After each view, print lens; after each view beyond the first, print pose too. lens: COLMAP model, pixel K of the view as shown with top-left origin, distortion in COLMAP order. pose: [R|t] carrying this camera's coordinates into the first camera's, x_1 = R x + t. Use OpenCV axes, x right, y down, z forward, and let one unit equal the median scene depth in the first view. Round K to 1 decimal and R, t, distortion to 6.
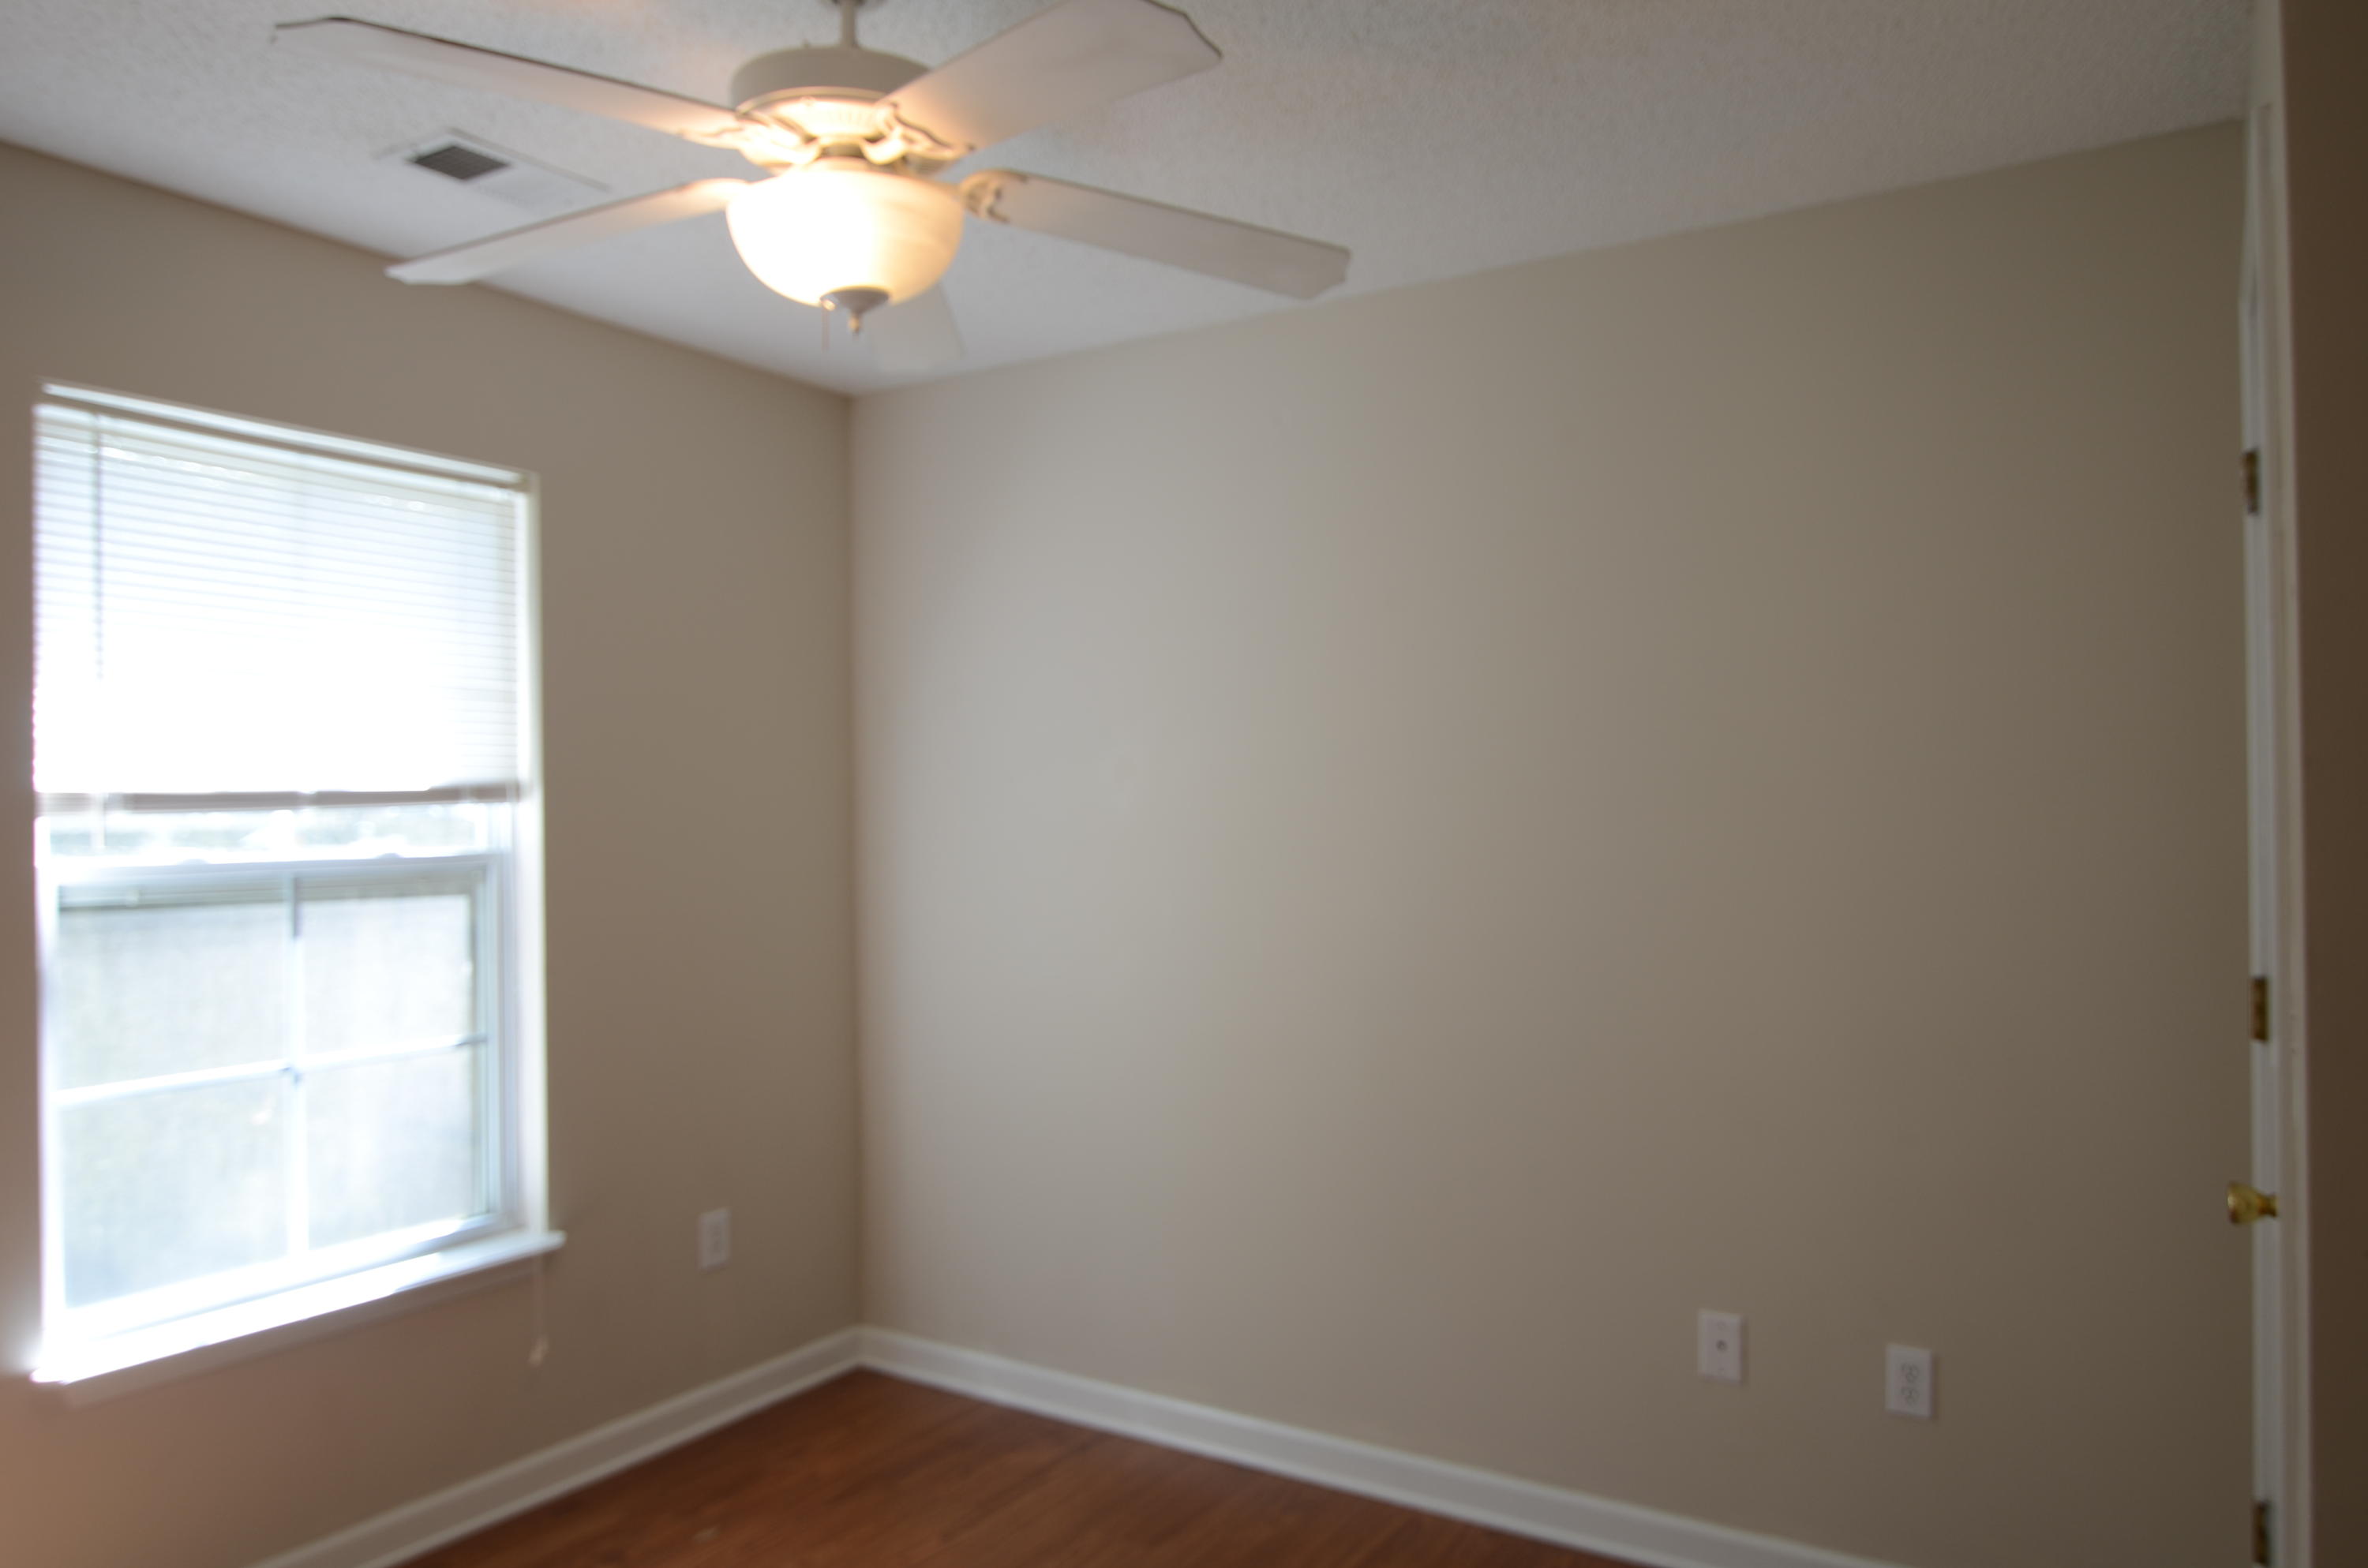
lens RADIAL K [[1591.9, 0, 1181.4], [0, 1591.9, 788.3], [0, 0, 1]] dist [0.002151, -0.019316]
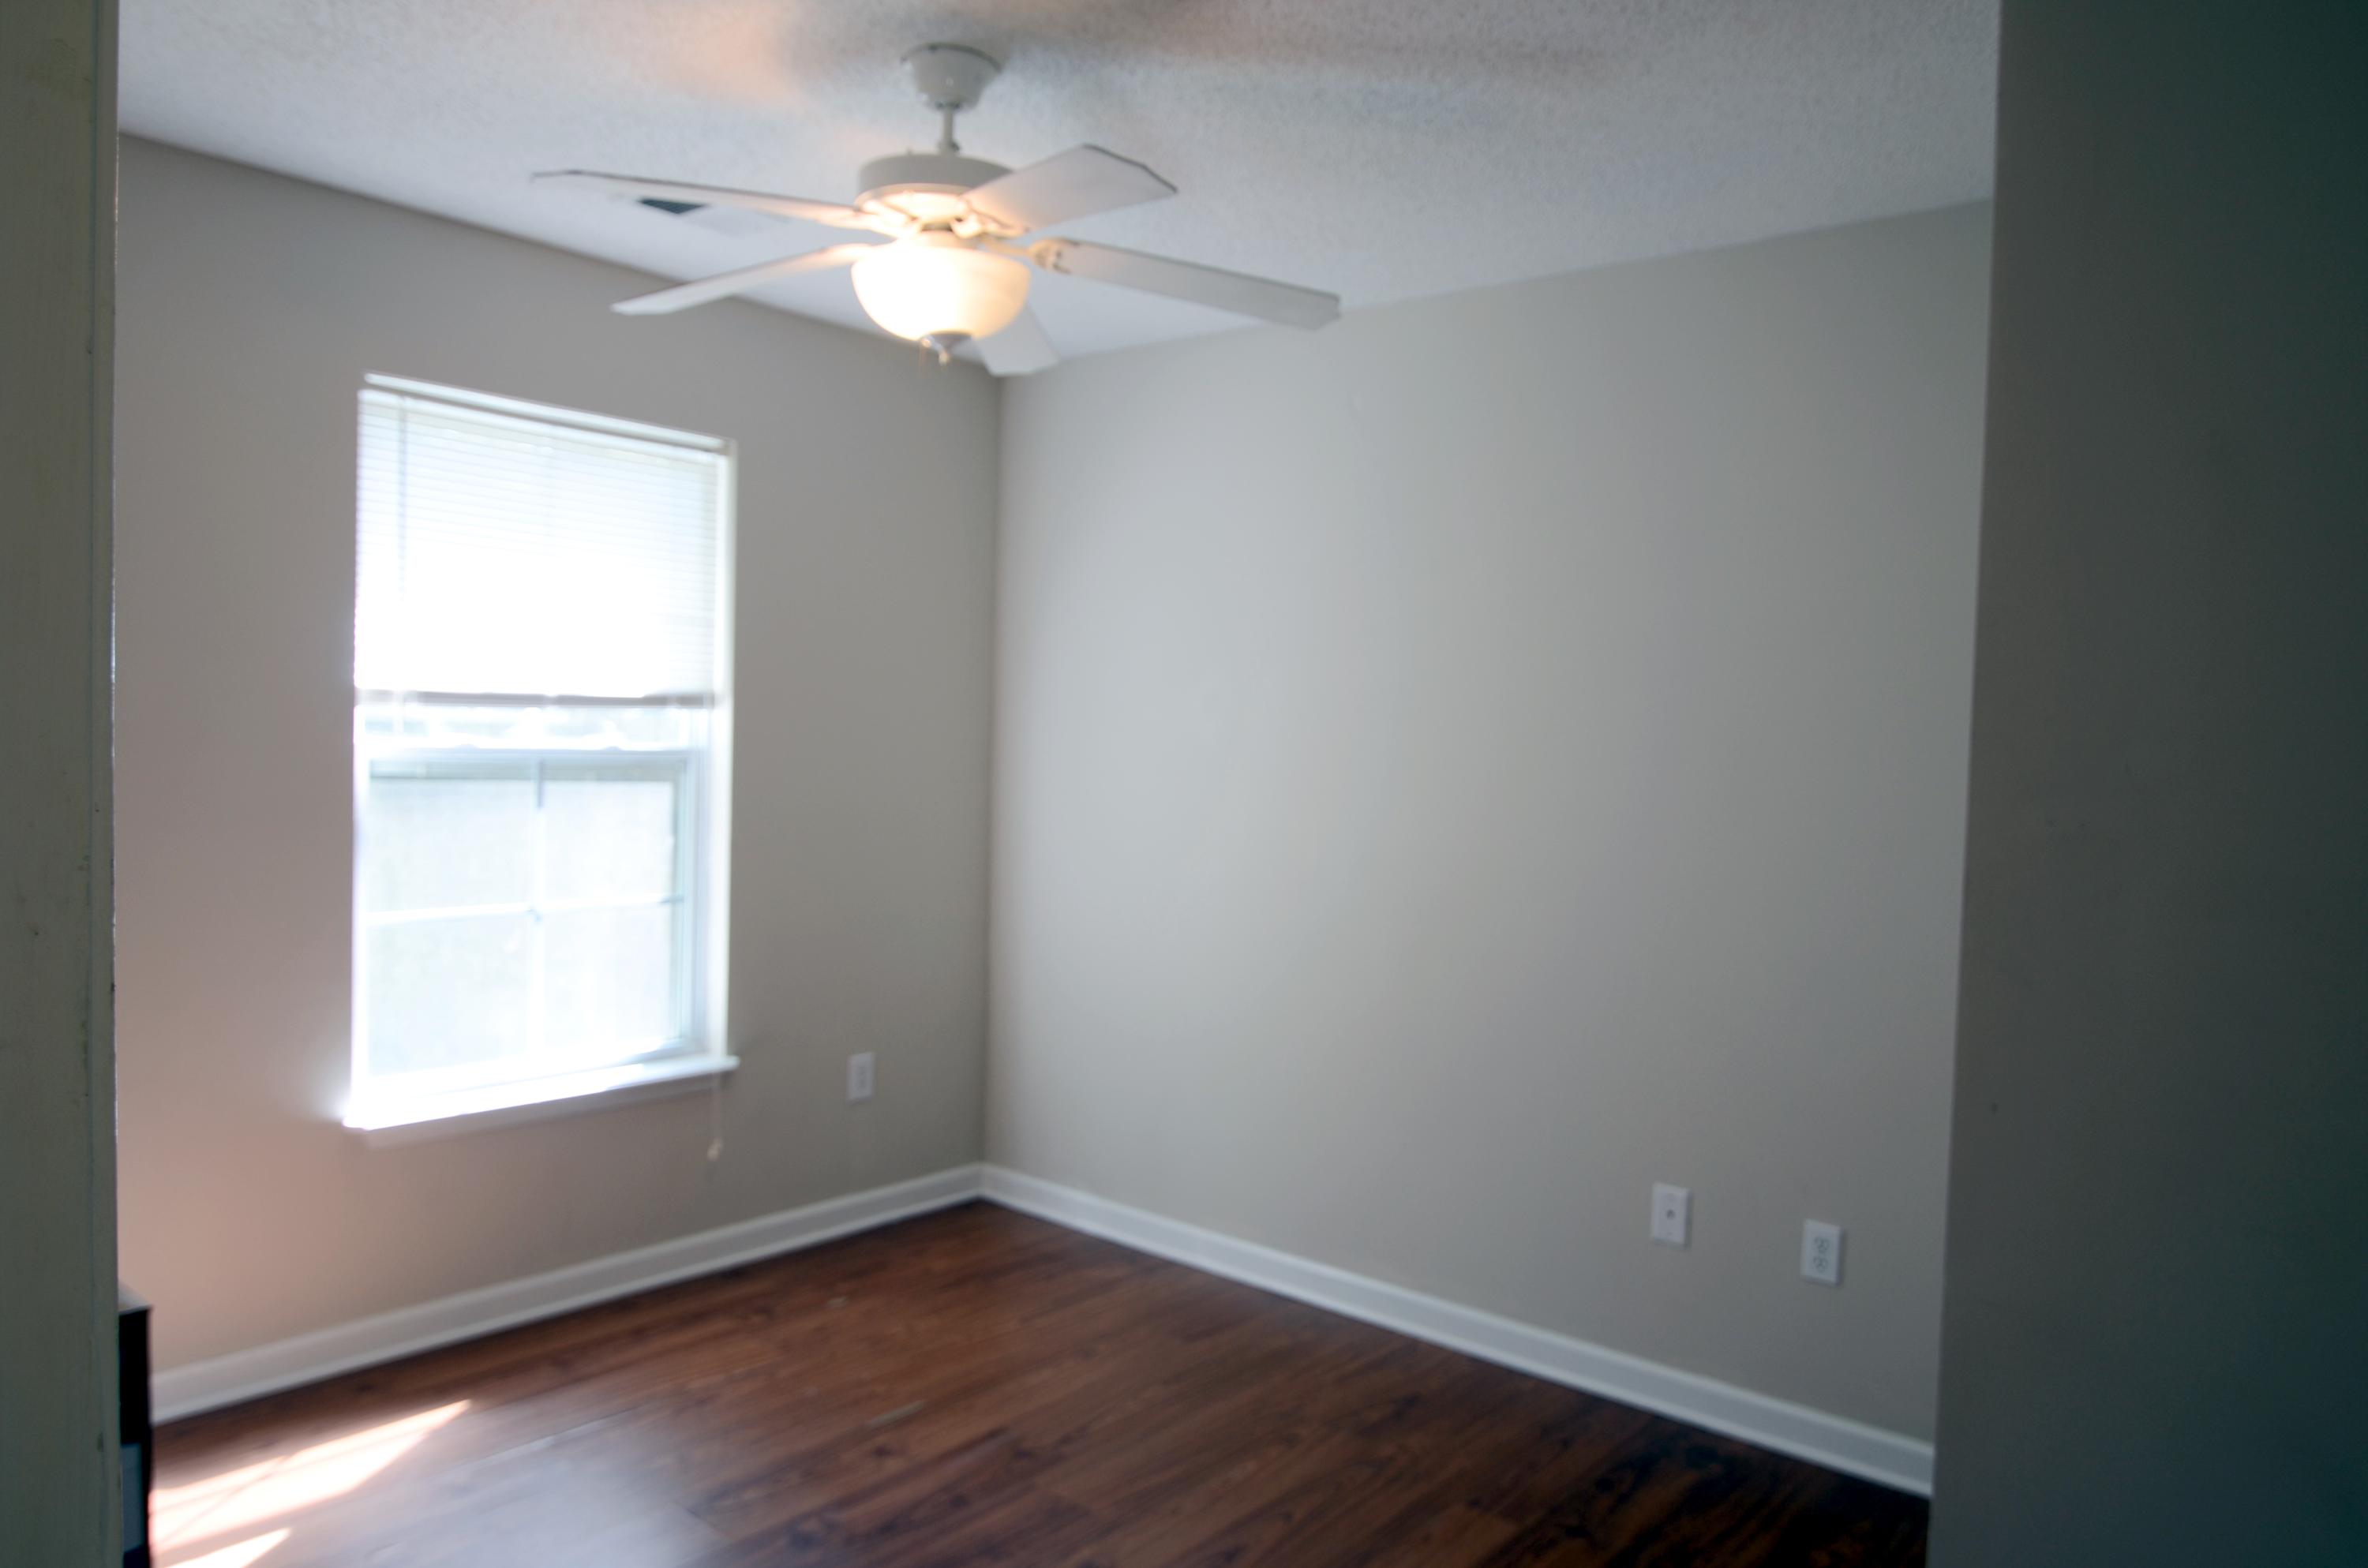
lens RADIAL K [[1591.9, 0, 1175.9], [0, 1591.9, 783.0], [0, 0, 1]] dist [0.002151, -0.019316]
pose [[0.989994, 0.046585, -0.133197, 0.114260], [-0.041003, 0.998174, 0.044345, -0.003975], [0.135020, -0.038440, 0.990097, -0.189683]]
